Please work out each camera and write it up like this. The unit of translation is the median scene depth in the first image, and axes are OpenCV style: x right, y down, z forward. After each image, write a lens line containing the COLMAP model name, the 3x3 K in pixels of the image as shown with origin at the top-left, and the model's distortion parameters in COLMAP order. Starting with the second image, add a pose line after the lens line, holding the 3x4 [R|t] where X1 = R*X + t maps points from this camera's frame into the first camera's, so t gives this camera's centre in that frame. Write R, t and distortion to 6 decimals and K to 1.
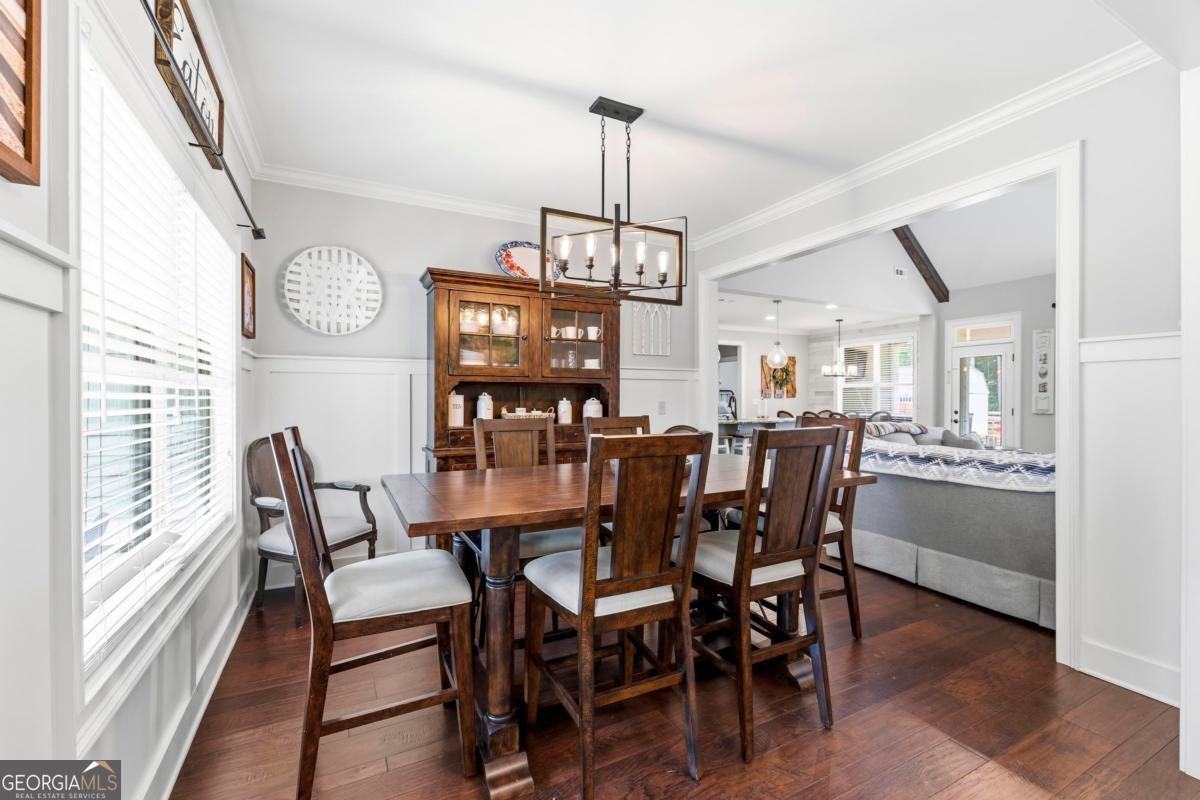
lens RADIAL K [[506.2, 0, 588.2], [0, 506.2, 399.5], [0, 0, 1]] dist [-0.002609, 0.000394]
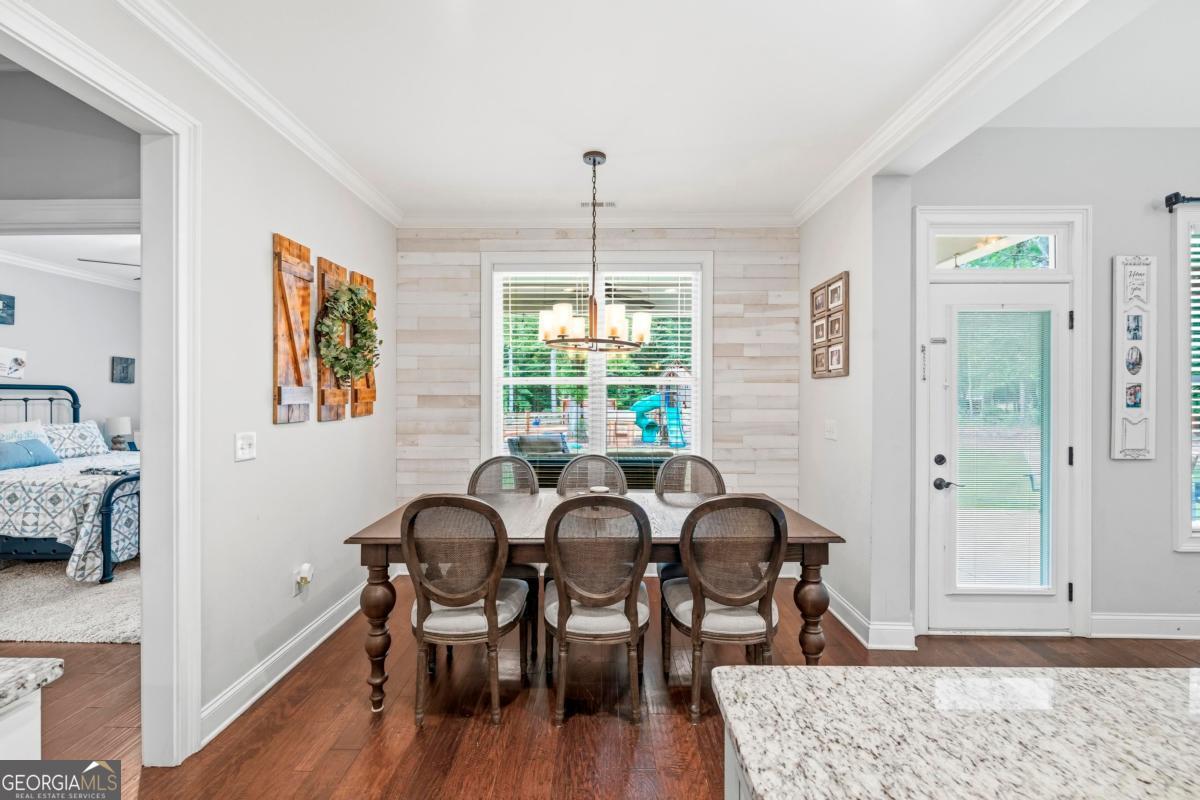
lens RADIAL K [[506.2, 0, 594.5], [0, 506.2, 398.4], [0, 0, 1]] dist [-0.002609, 0.000394]
pose [[0.458716, -0.001838, 0.888581, 0.274499], [0.001113, 0.999998, 0.001494, -0.019081], [-0.888582, 0.000304, 0.458717, 1.011732]]
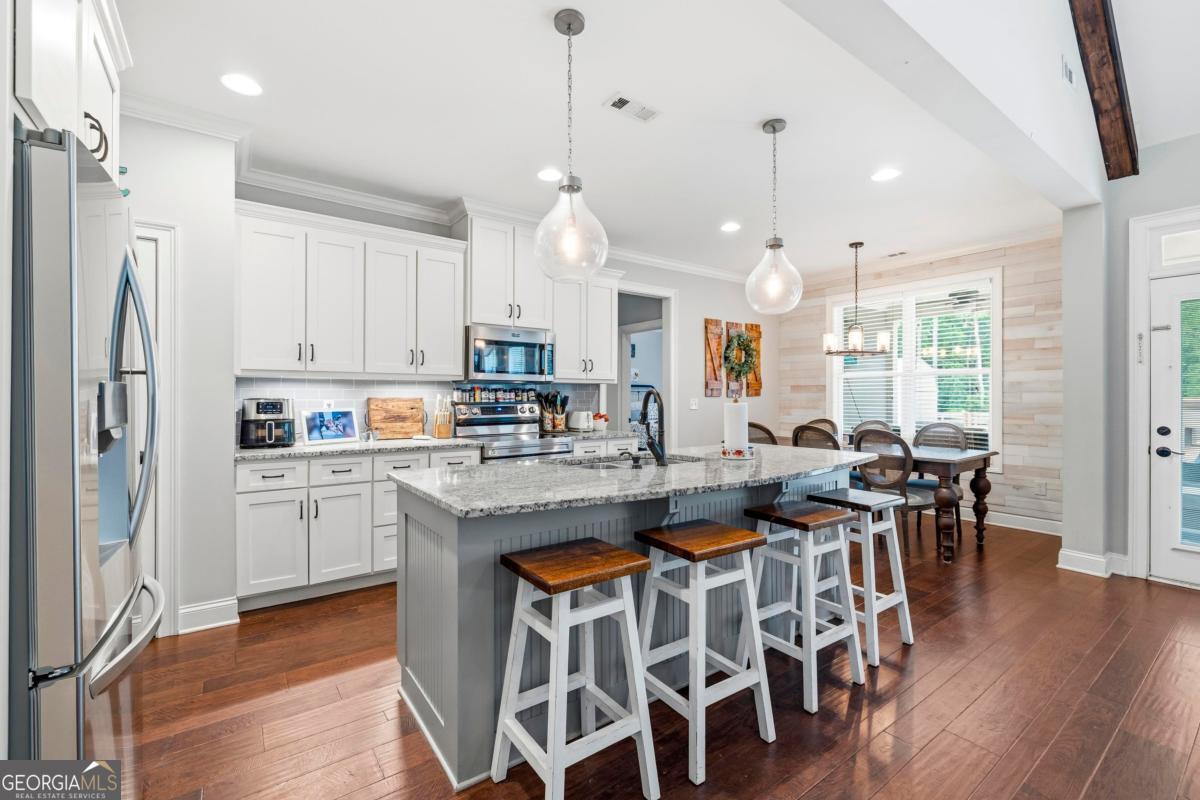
lens RADIAL K [[506.2, 0, 596.6], [0, 506.2, 394.5], [0, 0, 1]] dist [-0.002609, 0.000394]
pose [[0.986776, 0.001575, 0.162083, 0.182616], [-0.000394, 0.999973, -0.007319, -0.001754], [-0.162090, 0.007159, 0.986750, 0.632886]]
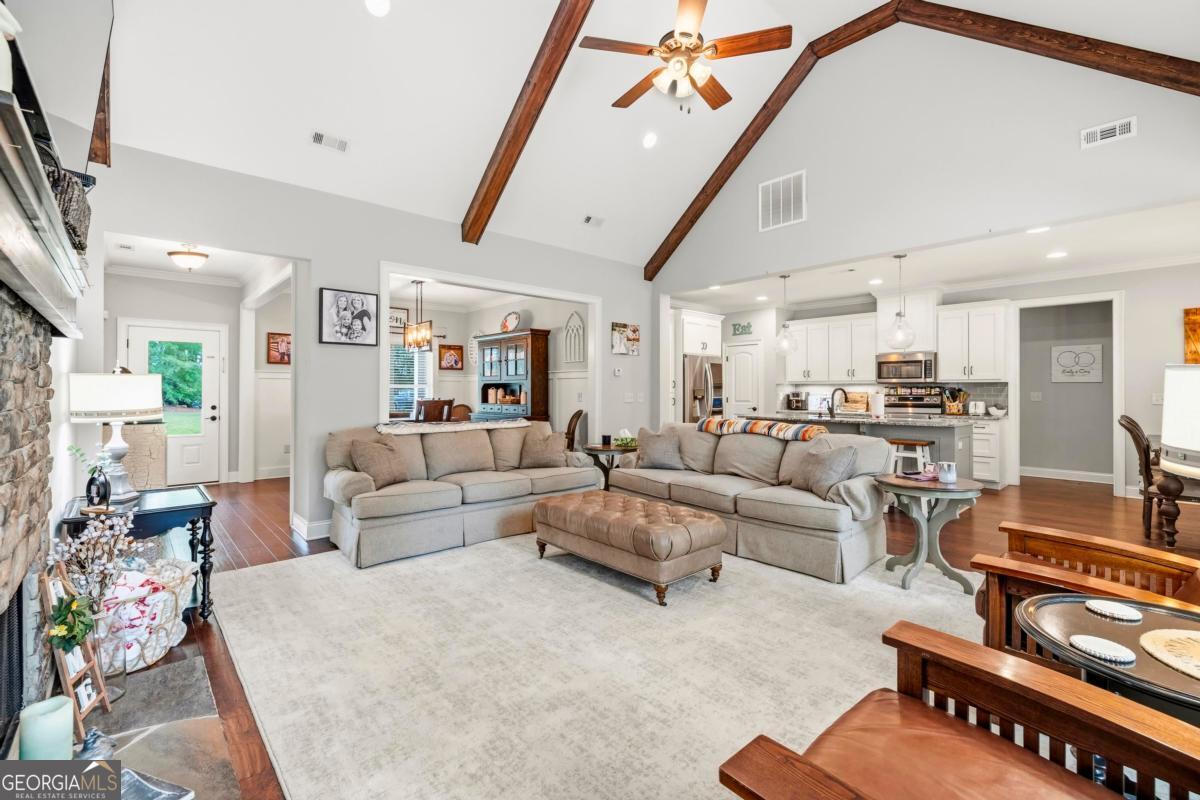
lens RADIAL K [[506.2, 0, 587.6], [0, 506.2, 395.2], [0, 0, 1]] dist [-0.002609, 0.000394]
pose [[0.274278, 0.008399, -0.961614, 0.878501], [-0.004970, 0.999961, 0.007316, -0.000051], [0.961638, 0.002773, 0.274309, 0.357183]]
